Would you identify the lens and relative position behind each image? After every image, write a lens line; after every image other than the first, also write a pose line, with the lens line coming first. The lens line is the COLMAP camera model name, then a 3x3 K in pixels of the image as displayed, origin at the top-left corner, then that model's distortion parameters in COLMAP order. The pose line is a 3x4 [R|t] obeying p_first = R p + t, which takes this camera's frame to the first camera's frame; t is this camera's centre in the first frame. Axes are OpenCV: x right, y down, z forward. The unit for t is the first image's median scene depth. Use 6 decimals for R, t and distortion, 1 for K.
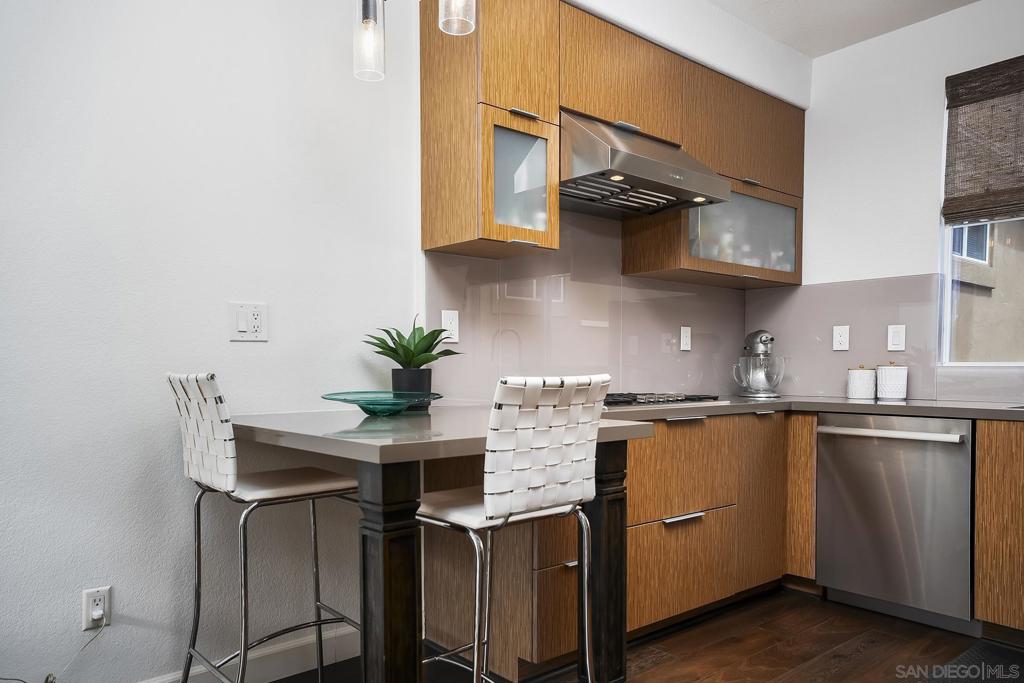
lens RADIAL K [[735.1, 0, 509.3], [0, 735.1, 393.6], [0, 0, 1]] dist [0.002542, 0.068681]
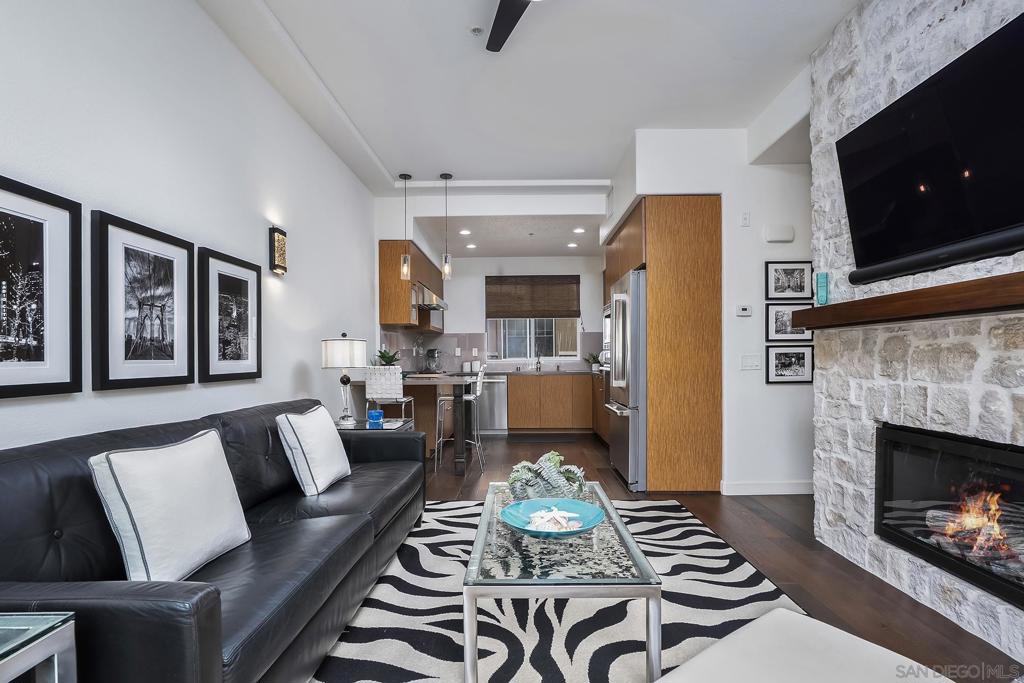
lens RADIAL K [[481.2, 0, 513.9], [0, 481.2, 363.6], [0, 0, 1]] dist [-0.046499, 0.020459]
pose [[0.670199, -0.014903, 0.742032, -1.149316], [0.035203, 0.999311, -0.011726, 0.005524], [-0.741347, 0.033981, 0.670262, -0.654098]]
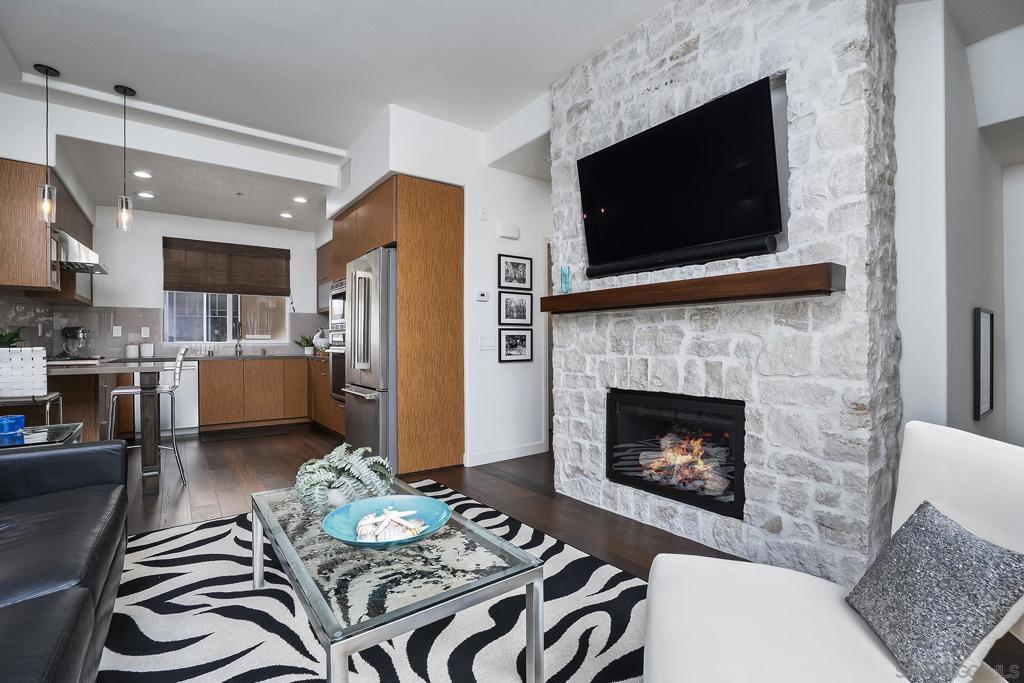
lens RADIAL K [[463.1, 0, 512.0], [0, 463.1, 341.5], [0, 0, 1]] dist [-0.044203, 0.018794]
pose [[0.077119, 0.000719, 0.997022, -1.142826], [0.039606, 0.999208, -0.003784, 0.012991], [-0.996235, 0.039779, 0.077030, -0.436165]]
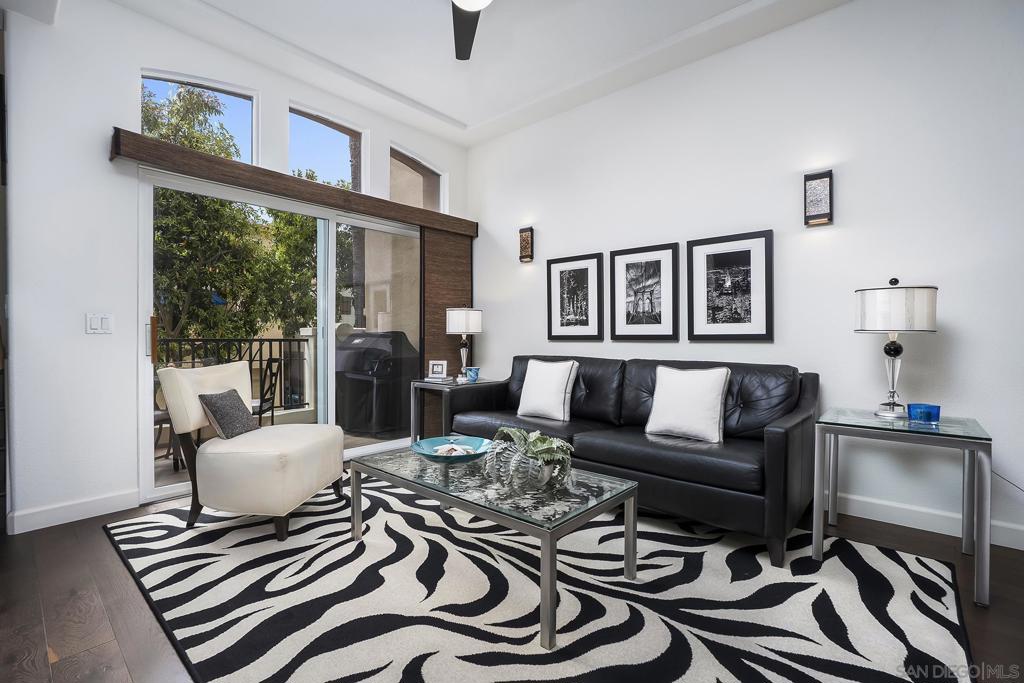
lens RADIAL K [[463.1, 0, 512.0], [0, 463.1, 341.5], [0, 0, 1]] dist [-0.044203, 0.018794]
pose [[0.133490, 0.007505, -0.991022, 0.141412], [-0.034155, 0.999412, 0.002968, 0.024546], [0.990461, 0.033452, 0.133668, -0.261077]]
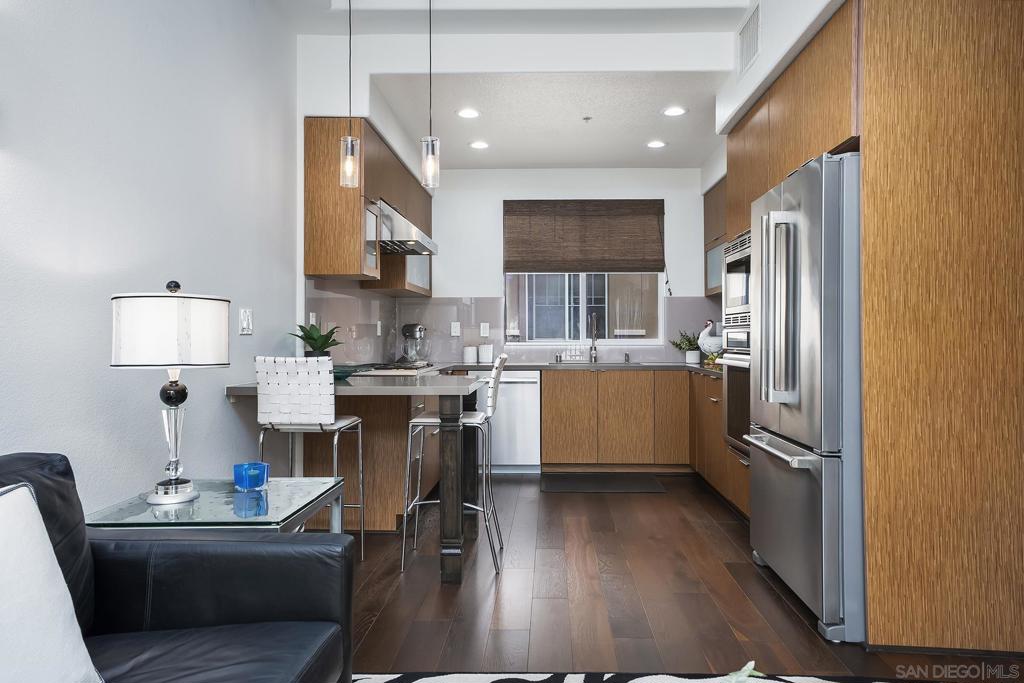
lens RADIAL K [[660.9, 0, 535.3], [0, 660.9, 328.5], [0, 0, 1]] dist [0.003318, 0.002833]
pose [[0.673819, 0.009048, 0.738841, -0.796036], [0.028357, 0.998872, -0.038094, -0.013929], [-0.738353, 0.046620, 0.672802, -0.281270]]
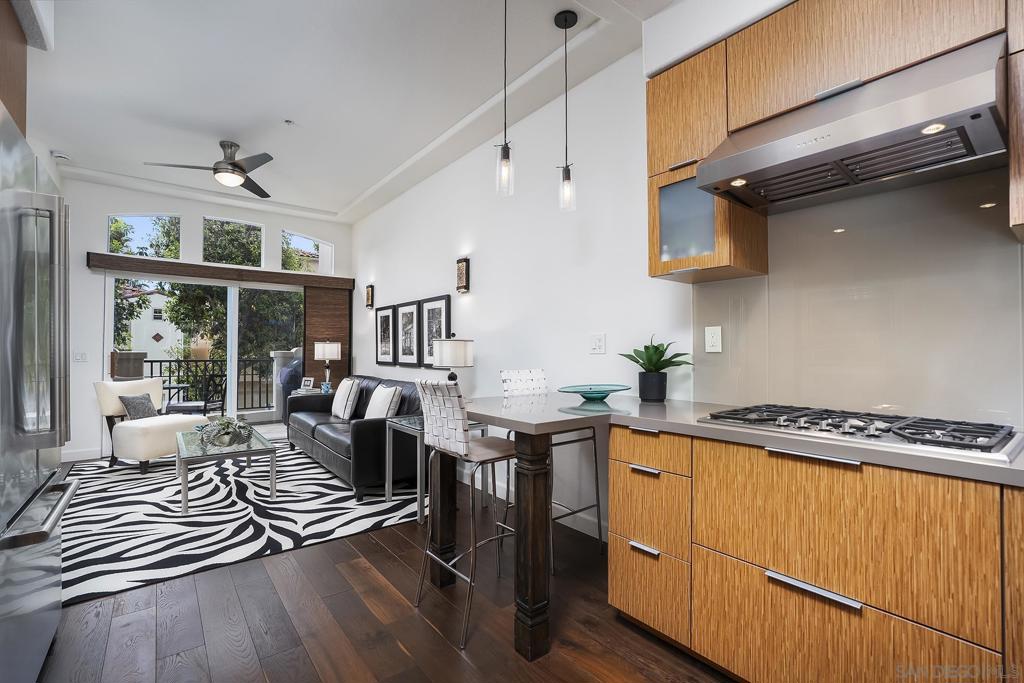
lens RADIAL K [[463.1, 0, 512.0], [0, 463.1, 341.5], [0, 0, 1]] dist [-0.044203, 0.018794]
pose [[-0.054255, -0.018250, -0.998360, 0.716155], [-0.034109, 0.999283, -0.016414, -0.063988], [0.997944, 0.033163, -0.054838, 0.711299]]
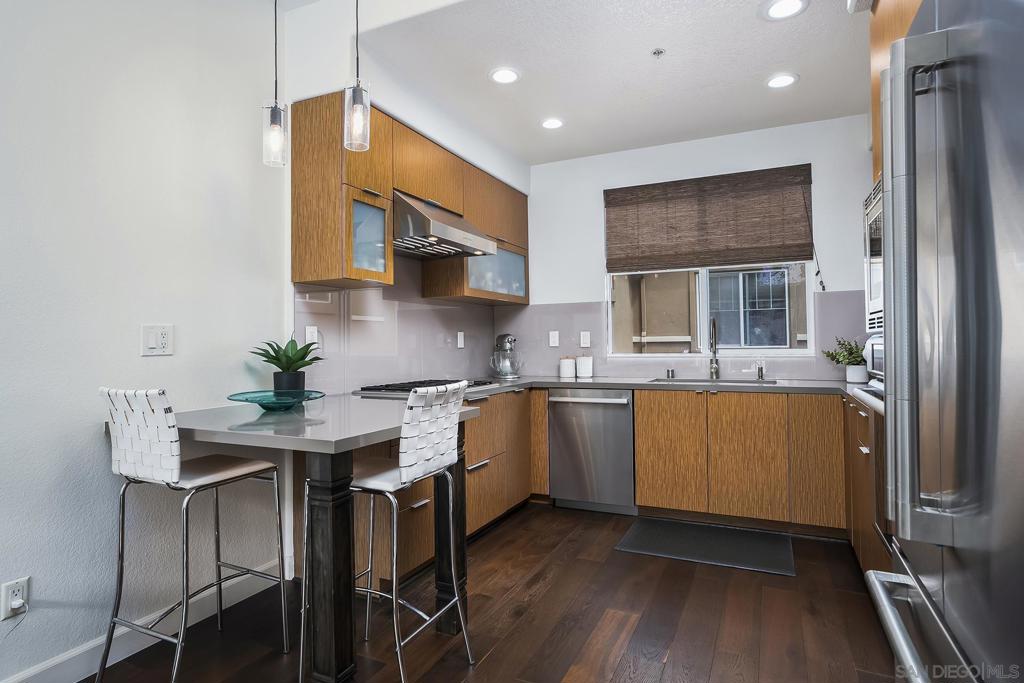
lens RADIAL K [[550.0, 0, 513.1], [0, 550.0, 329.5], [0, 0, 1]] dist [-0.037150, 0.026044]
pose [[0.915004, -0.001221, 0.403443, -0.147155], [0.027158, 0.997914, -0.058574, -0.038128], [-0.402529, 0.064552, 0.913128, -0.067313]]
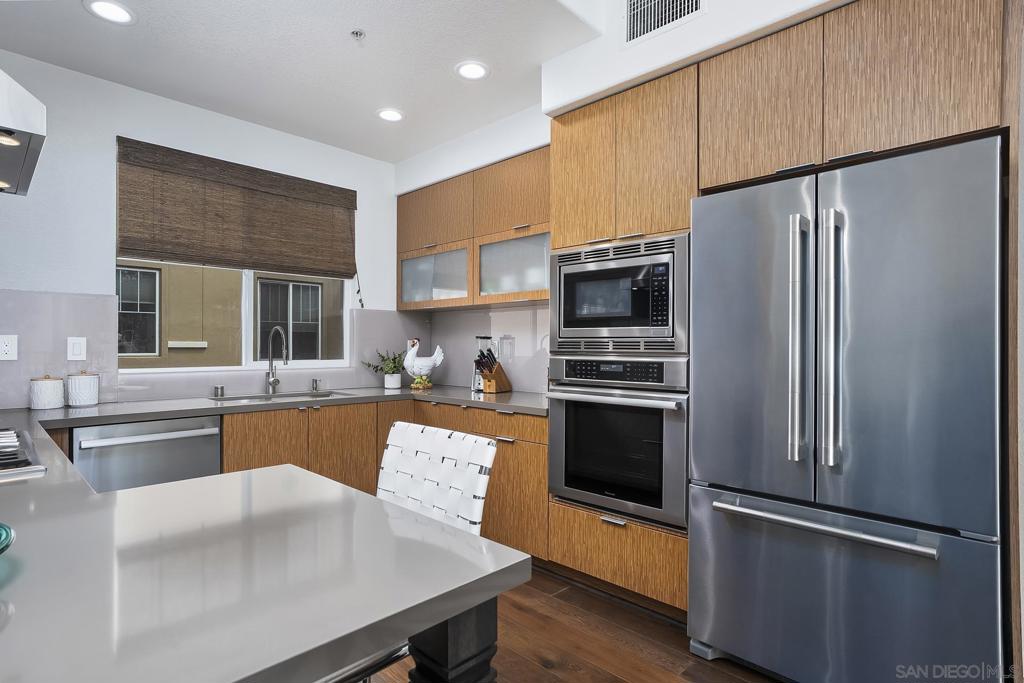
lens RADIAL K [[528.1, 0, 505.3], [0, 528.1, 347.3], [0, 0, 1]] dist [-0.005138, 0.000297]
pose [[-0.068501, -0.004503, 0.997641, -0.378900], [0.033016, 0.999432, 0.006778, -0.078545], [-0.997105, 0.033402, -0.068314, 0.533988]]
